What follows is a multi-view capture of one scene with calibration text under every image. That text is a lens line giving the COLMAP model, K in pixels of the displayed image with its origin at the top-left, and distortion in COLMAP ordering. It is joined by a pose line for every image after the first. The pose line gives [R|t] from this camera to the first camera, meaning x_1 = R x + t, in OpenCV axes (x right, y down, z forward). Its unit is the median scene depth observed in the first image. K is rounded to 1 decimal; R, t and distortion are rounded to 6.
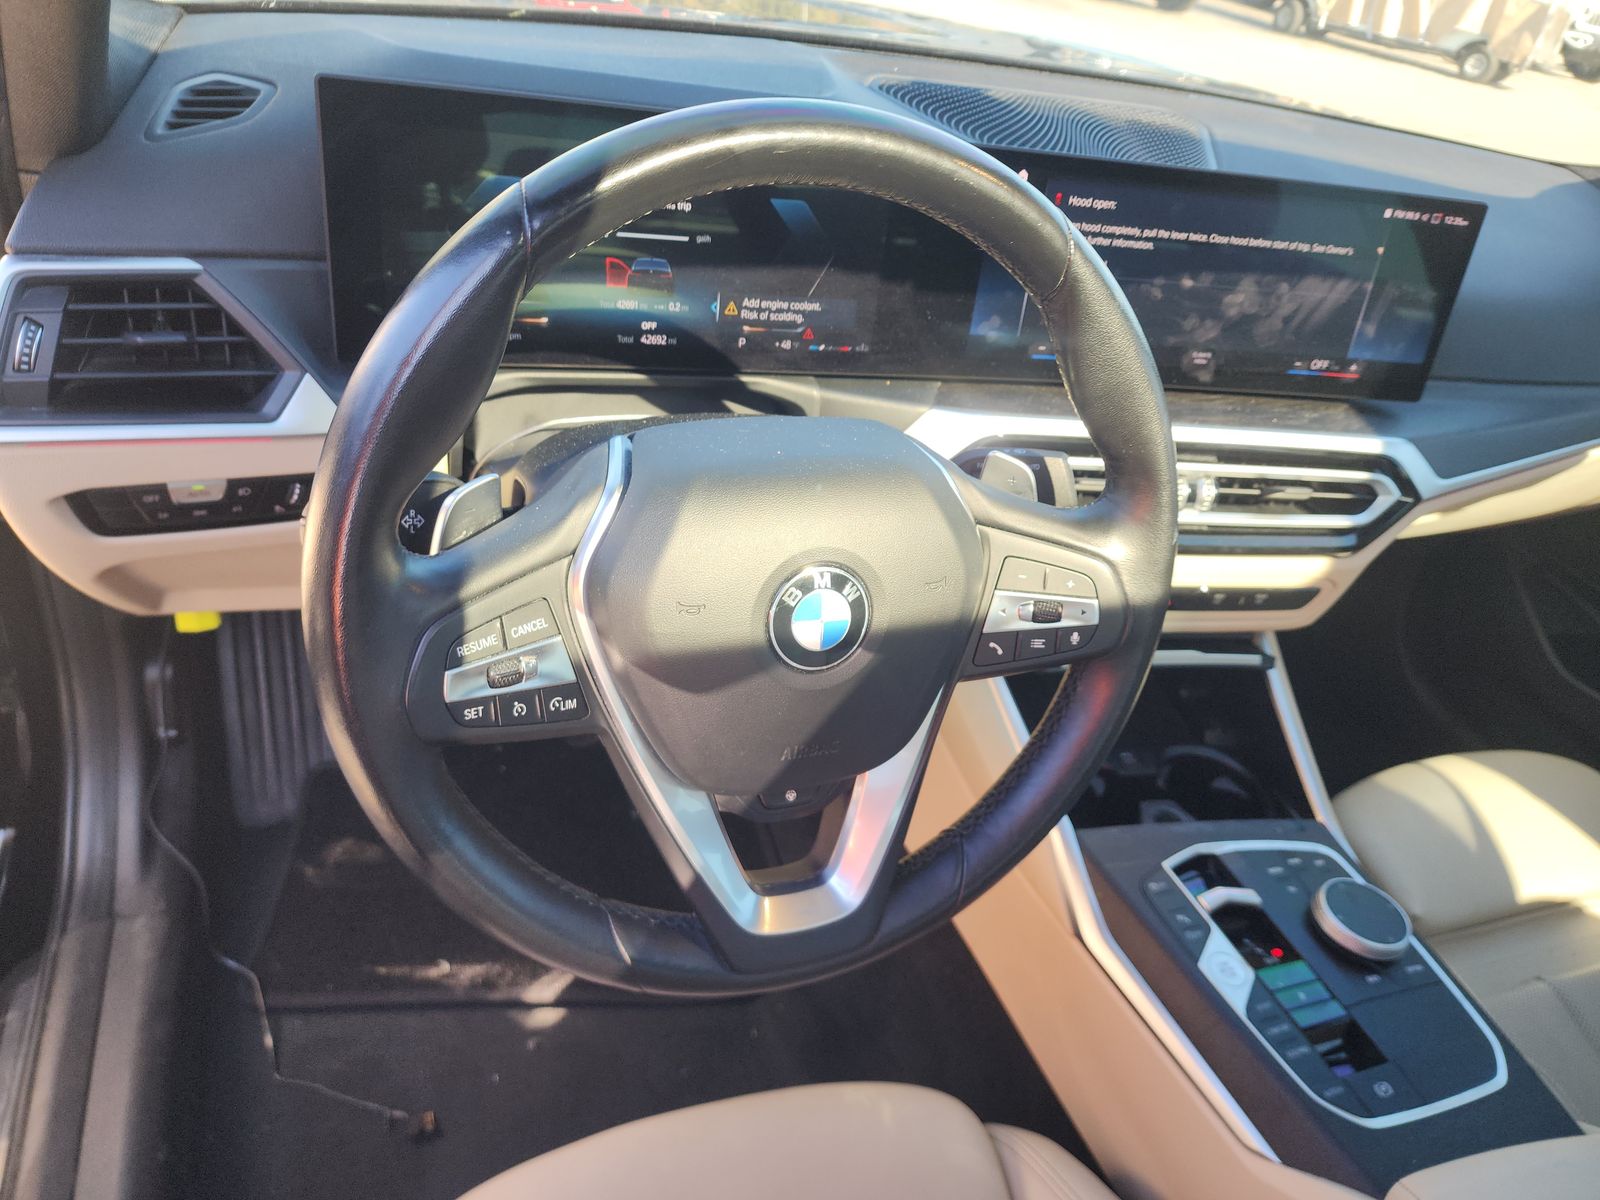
lens RADIAL K [[1062.8, 0, 840.7], [0, 1062.8, 600.1], [0, 0, 1]] dist [0.072027, -0.085076]
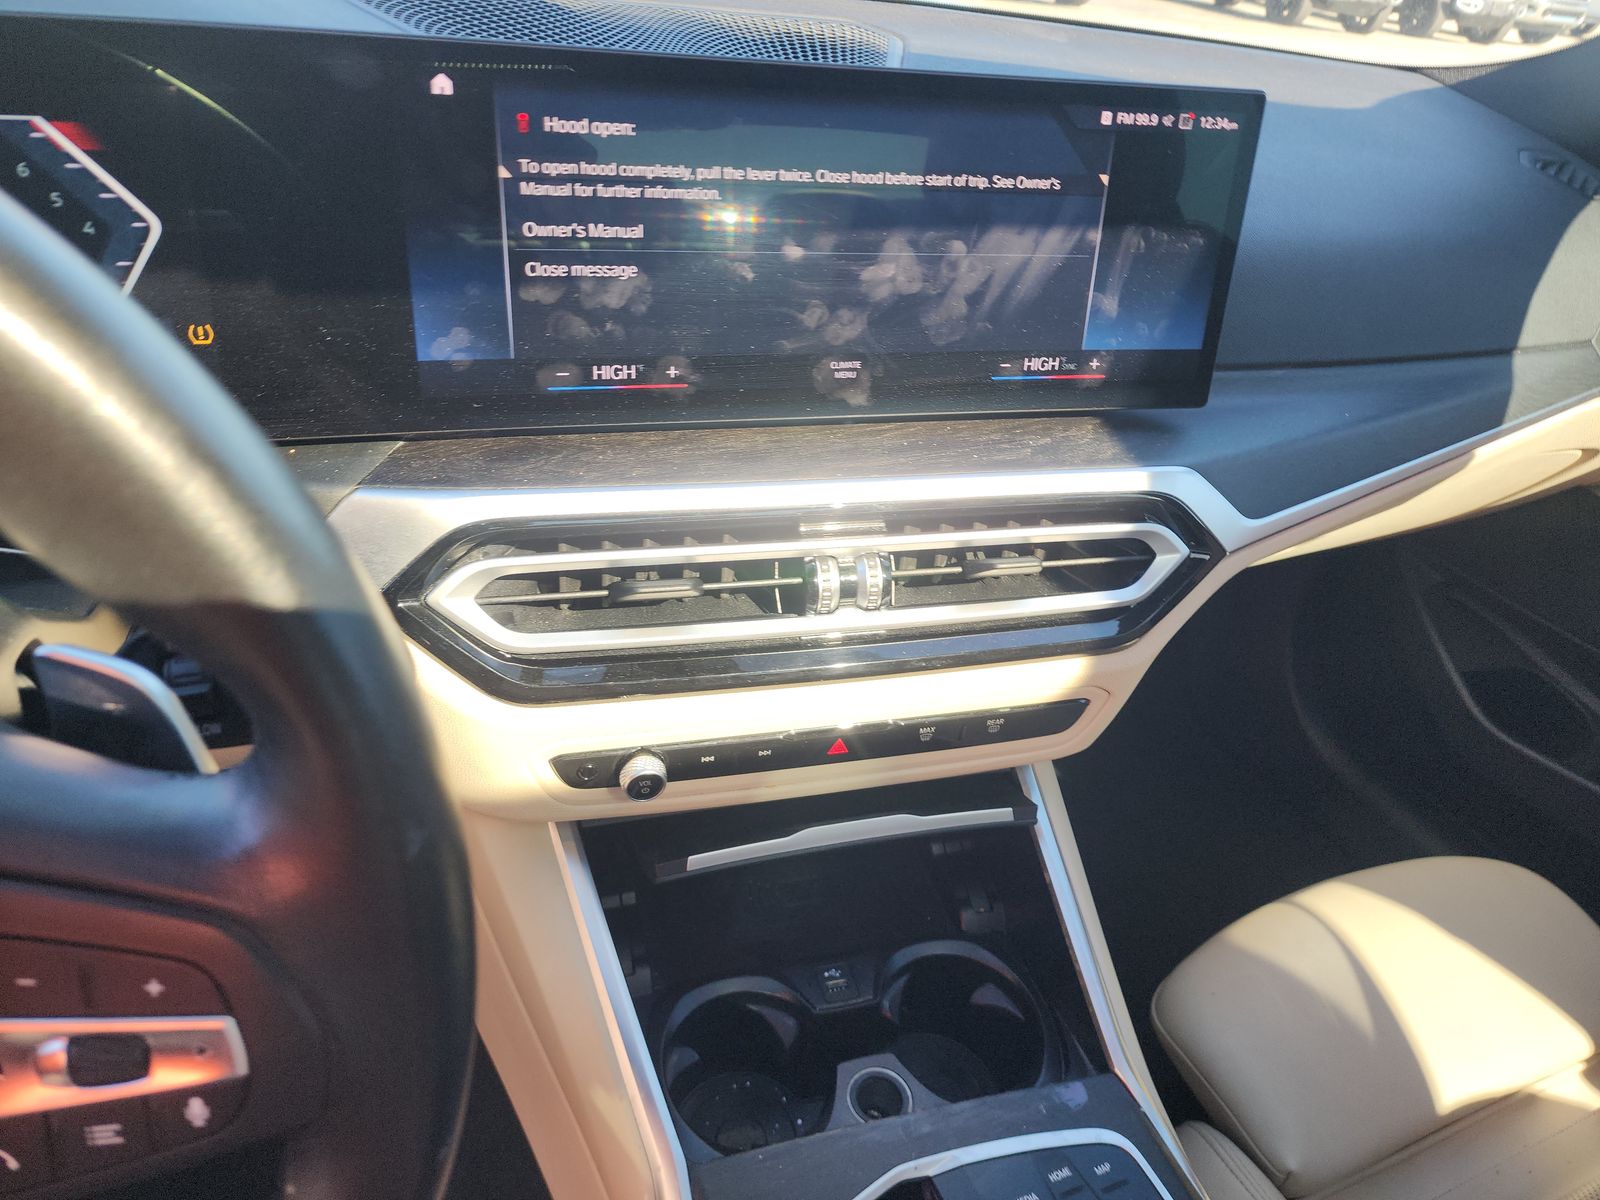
lens RADIAL K [[1107.6, 0, 800.0], [0, 1107.6, 600.0], [0, 0, 1]] dist [0.068351, -0.095576]
pose [[0.995700, -0.088242, 0.028197, 0.274828], [0.088866, 0.995807, -0.021697, -0.077147], [-0.026165, 0.024109, 0.999367, 0.344233]]
